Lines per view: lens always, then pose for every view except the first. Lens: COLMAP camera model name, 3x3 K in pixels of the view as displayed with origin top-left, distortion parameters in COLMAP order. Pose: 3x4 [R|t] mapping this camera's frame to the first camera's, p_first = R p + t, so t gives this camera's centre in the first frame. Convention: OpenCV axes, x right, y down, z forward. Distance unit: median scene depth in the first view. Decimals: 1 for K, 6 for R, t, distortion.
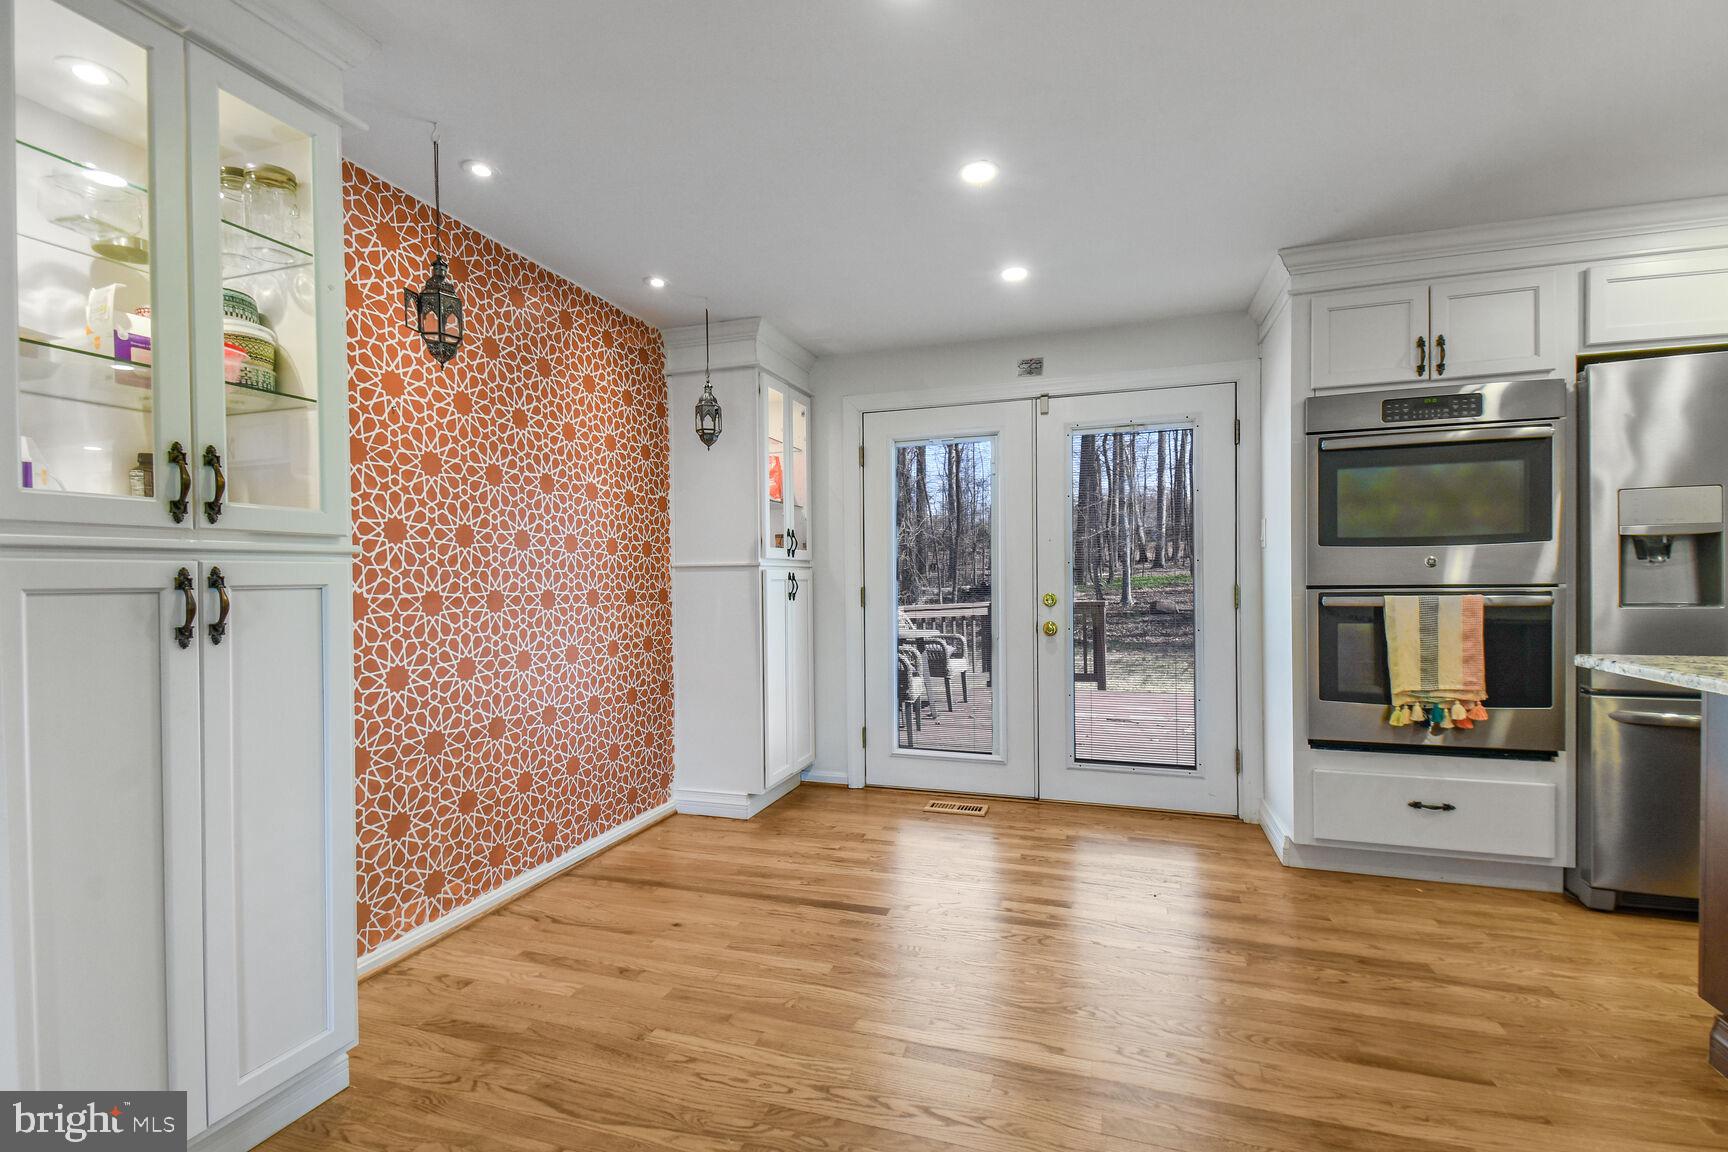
lens RADIAL K [[761.1, 0, 871.7], [0, 761.1, 581.3], [0, 0, 1]] dist [0.019360, -0.000888]
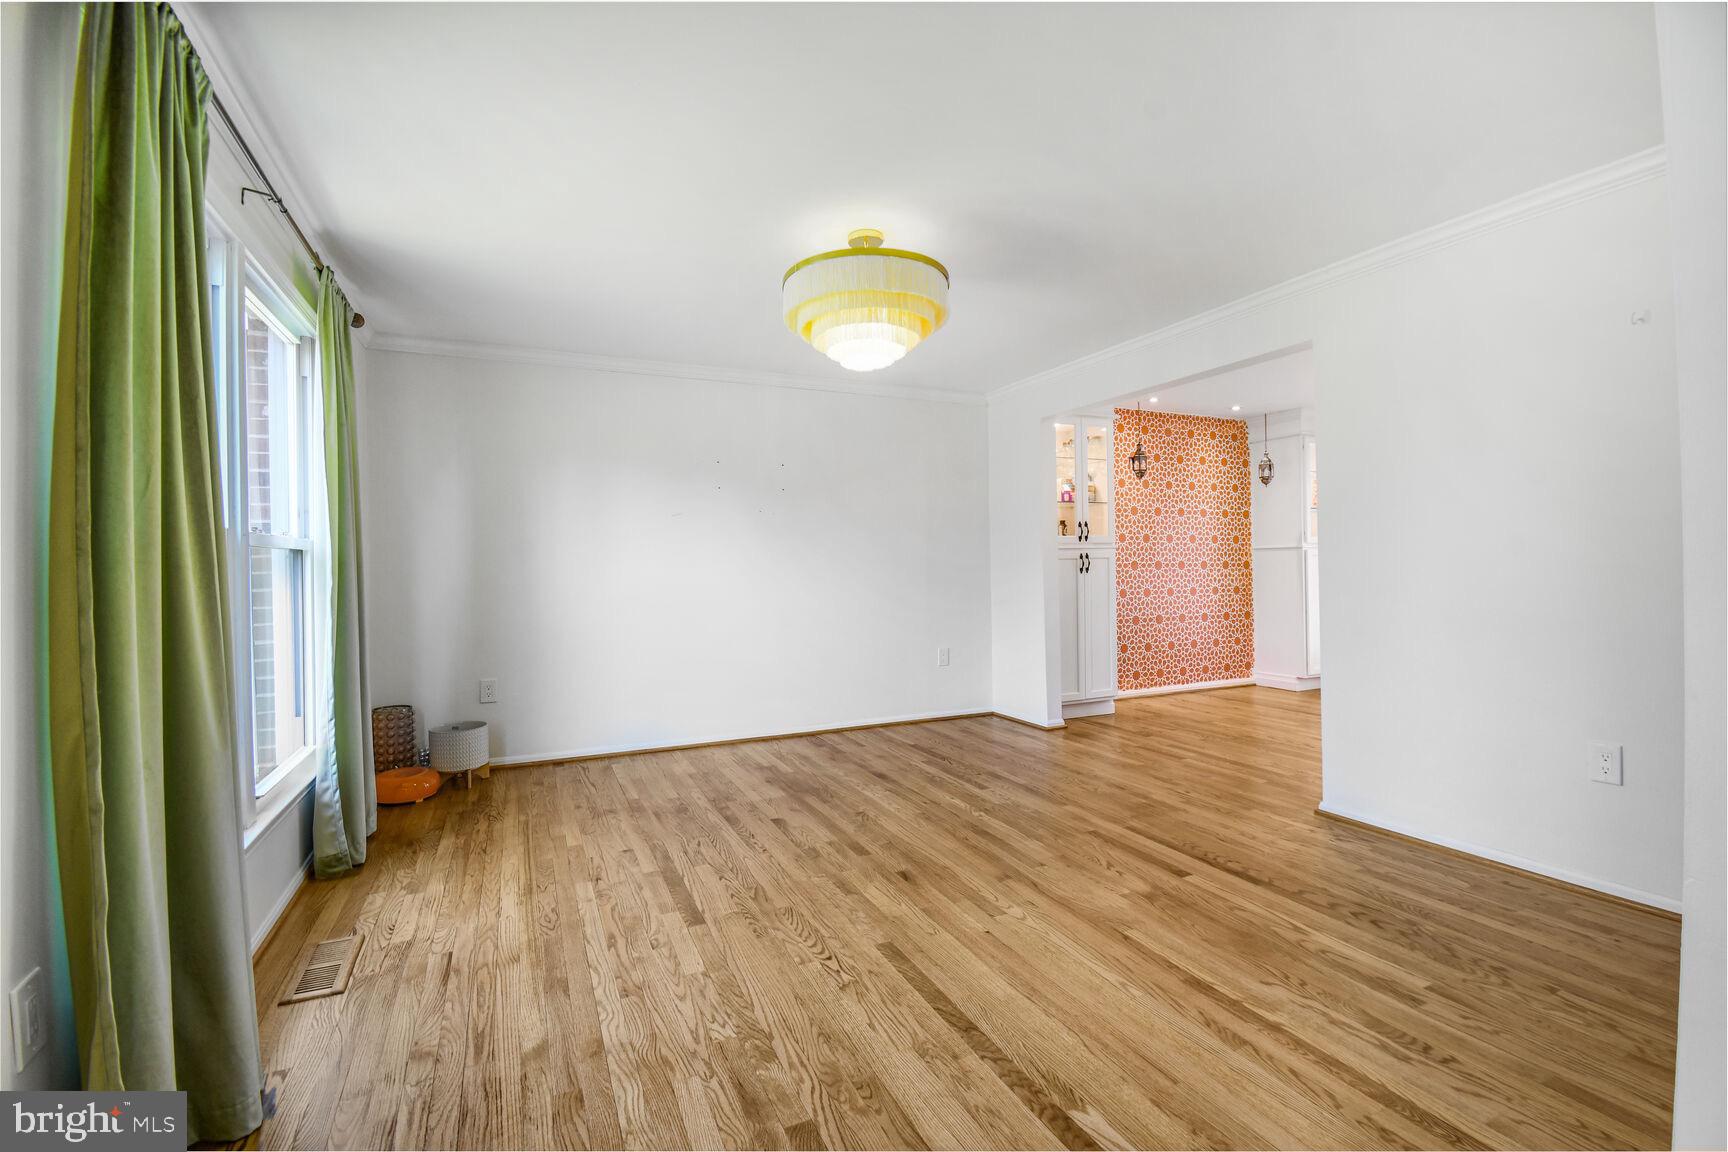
lens RADIAL K [[761.1, 0, 875.6], [0, 761.1, 568.8], [0, 0, 1]] dist [0.019360, -0.000888]
pose [[0.684066, 0.003669, -0.729410, 0.552445], [0.004515, 0.999947, 0.009264, 0.009640], [0.729406, -0.009630, 0.684014, -1.097228]]
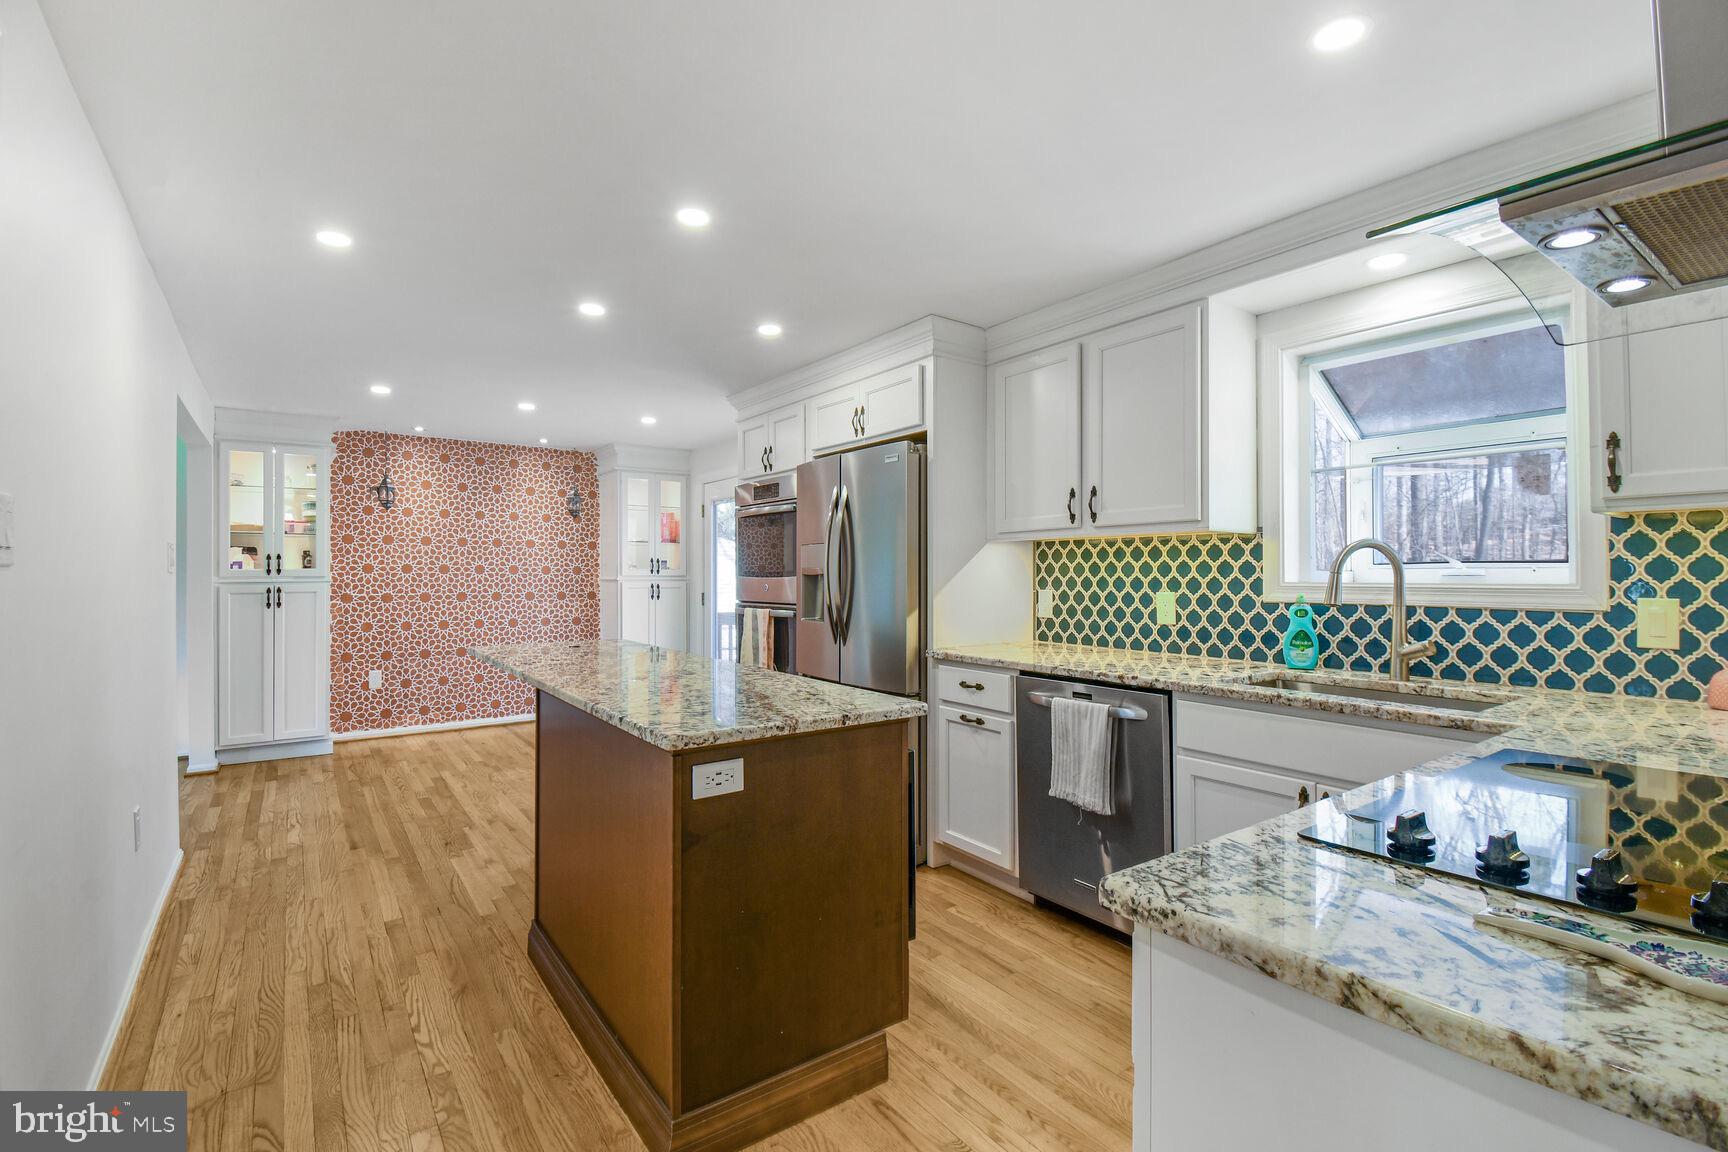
lens RADIAL K [[761.1, 0, 854.5], [0, 761.1, 565.6], [0, 0, 1]] dist [0.019360, -0.000888]
pose [[0.794978, 0.009086, -0.606571, 1.631045], [-0.013480, 0.999906, -0.002690, -0.068541], [0.606489, 0.010315, 0.795025, -0.102238]]
